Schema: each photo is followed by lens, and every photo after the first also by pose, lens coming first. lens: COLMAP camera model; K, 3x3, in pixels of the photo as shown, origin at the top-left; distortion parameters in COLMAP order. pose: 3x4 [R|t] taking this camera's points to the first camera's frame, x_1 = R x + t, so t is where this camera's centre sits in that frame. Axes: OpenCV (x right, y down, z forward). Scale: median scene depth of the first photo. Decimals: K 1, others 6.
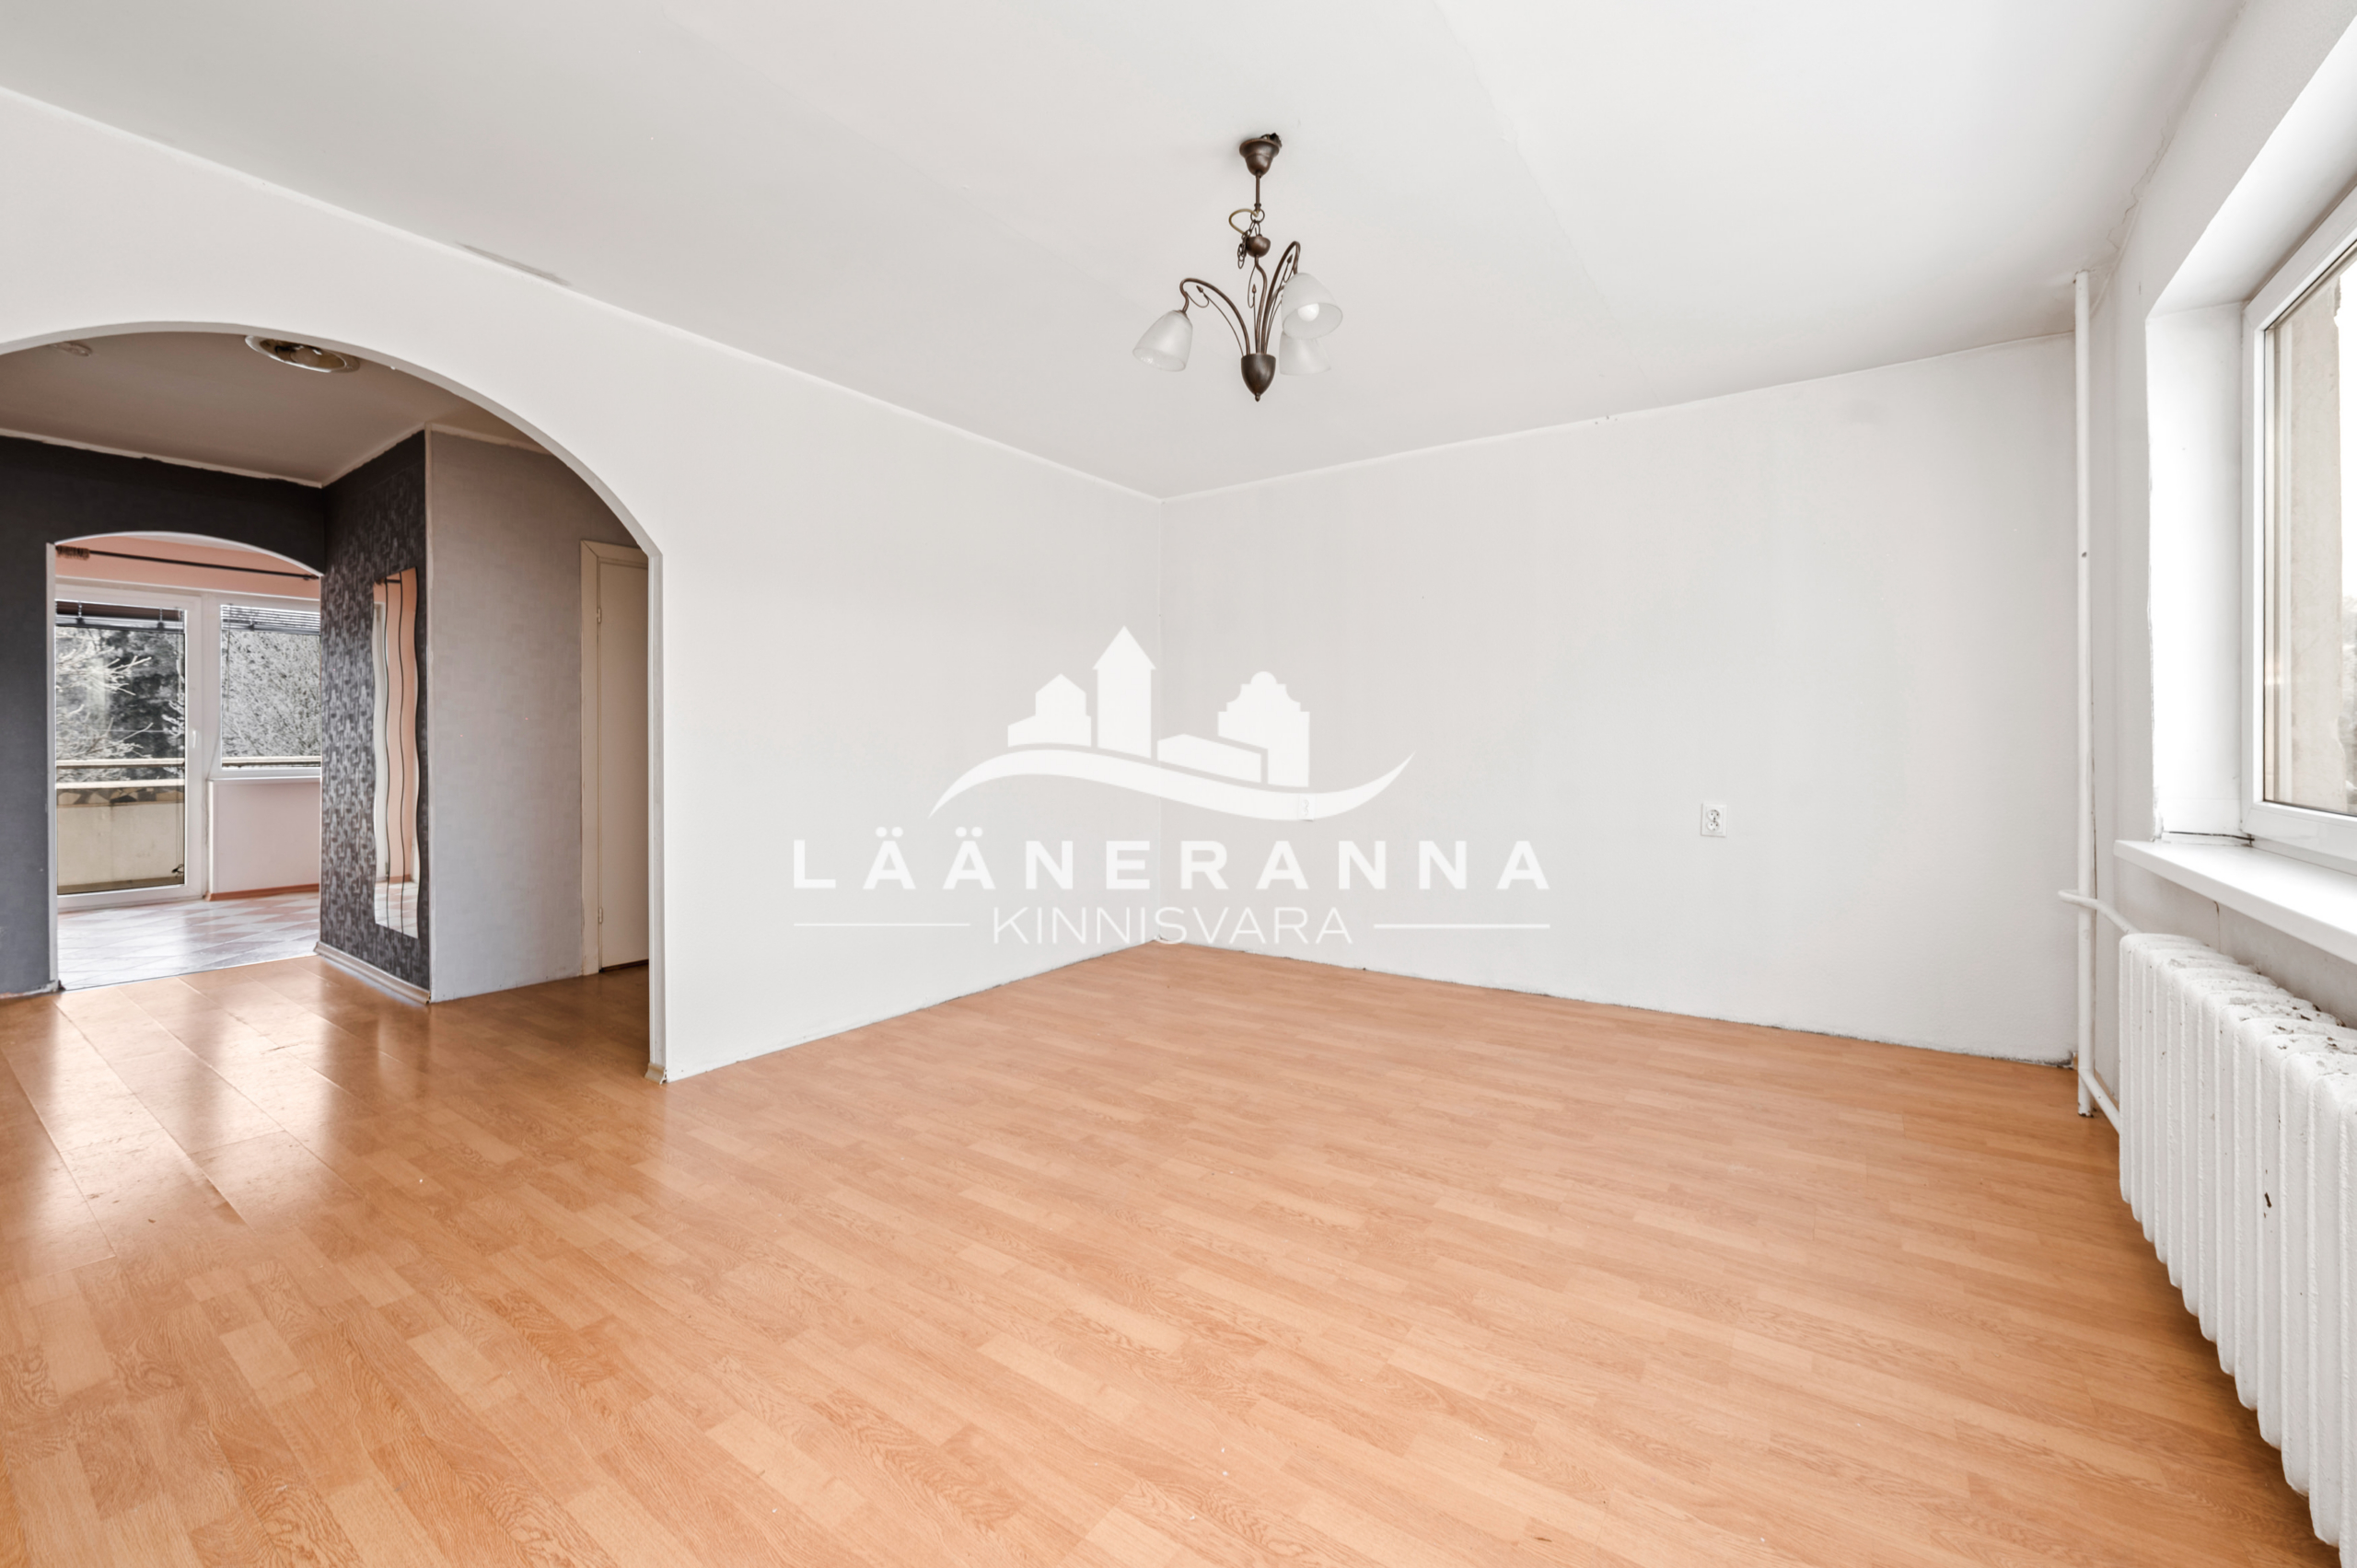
lens RADIAL K [[968.2, 0, 1163.2], [0, 968.2, 762.2], [0, 0, 1]] dist [-0.001059, -0.000094]
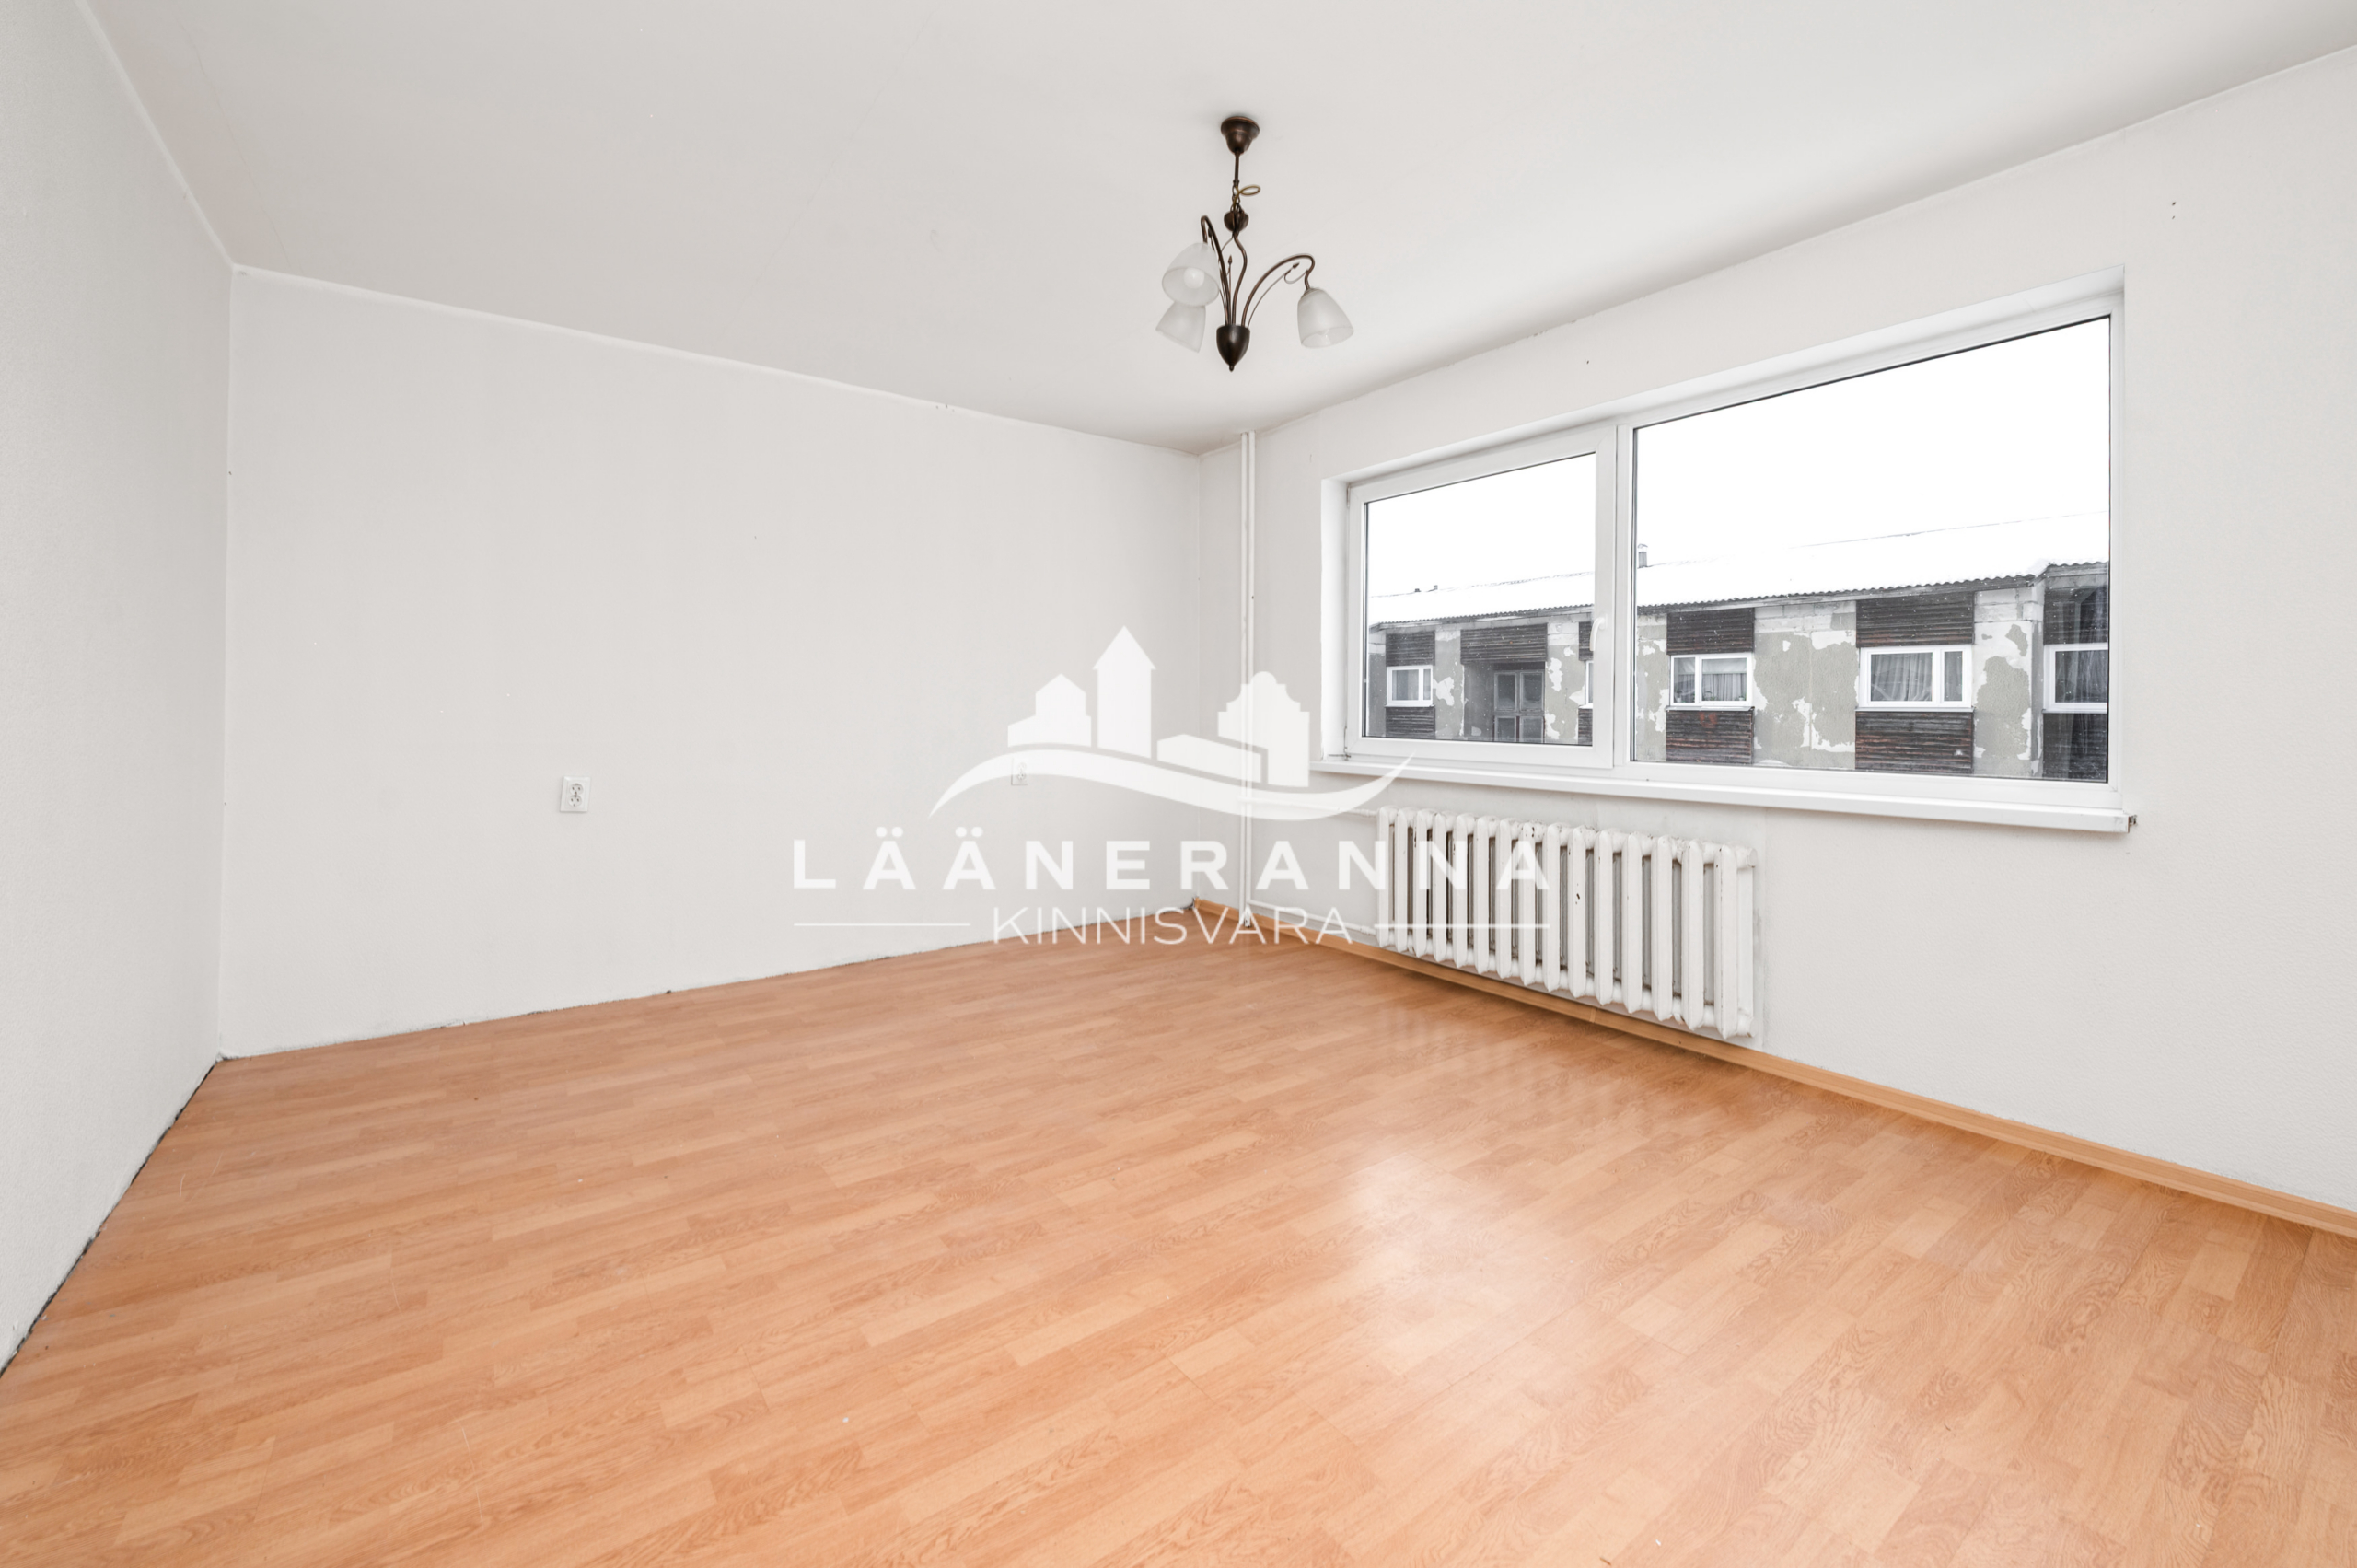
lens RADIAL K [[968.2, 0, 1125.8], [0, 968.2, 709.3], [0, 0, 1]] dist [-0.001059, -0.000094]
pose [[0.314647, -0.001852, 0.949207, -0.817212], [0.018346, 0.999823, -0.004130, -0.031318], [-0.949031, 0.018713, 0.314626, 0.656541]]
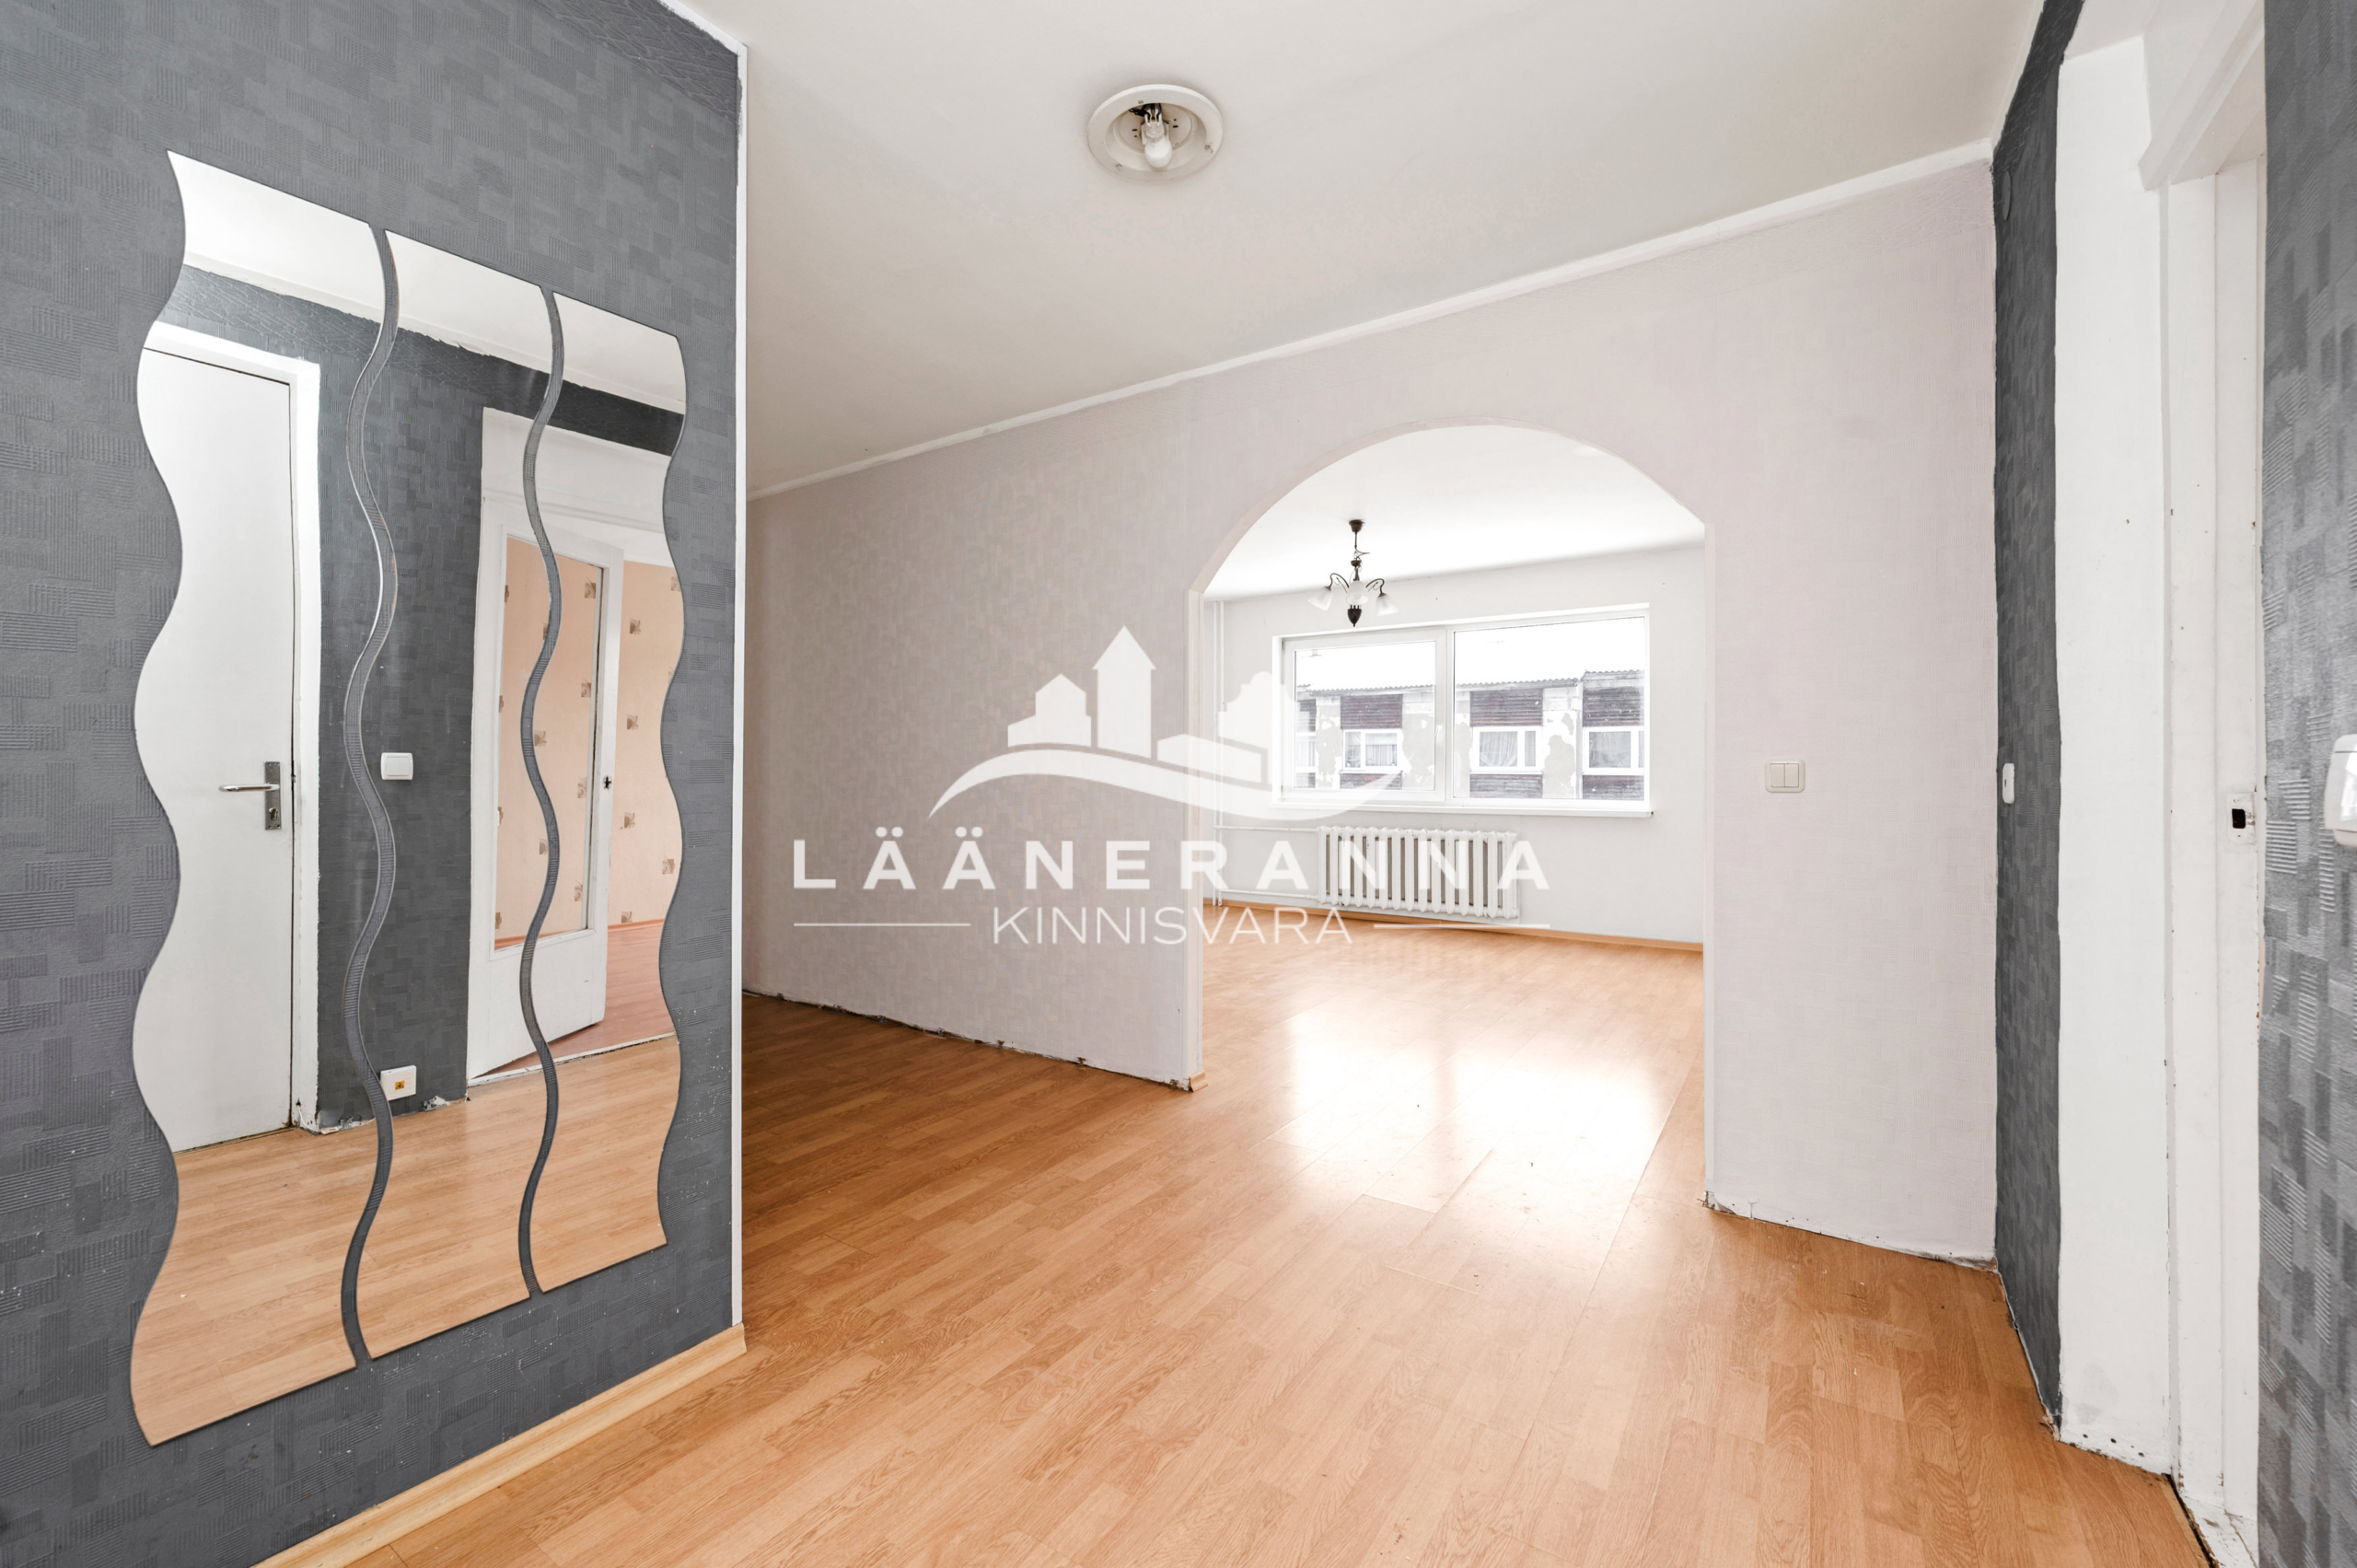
lens RADIAL K [[968.2, 0, 1165.0], [0, 968.2, 771.5], [0, 0, 1]] dist [-0.001059, -0.000094]
pose [[-0.042172, 0.000461, 0.999110, -0.935308], [0.022926, 0.999737, 0.000506, -0.033758], [-0.998847, 0.022927, -0.042171, 0.726336]]
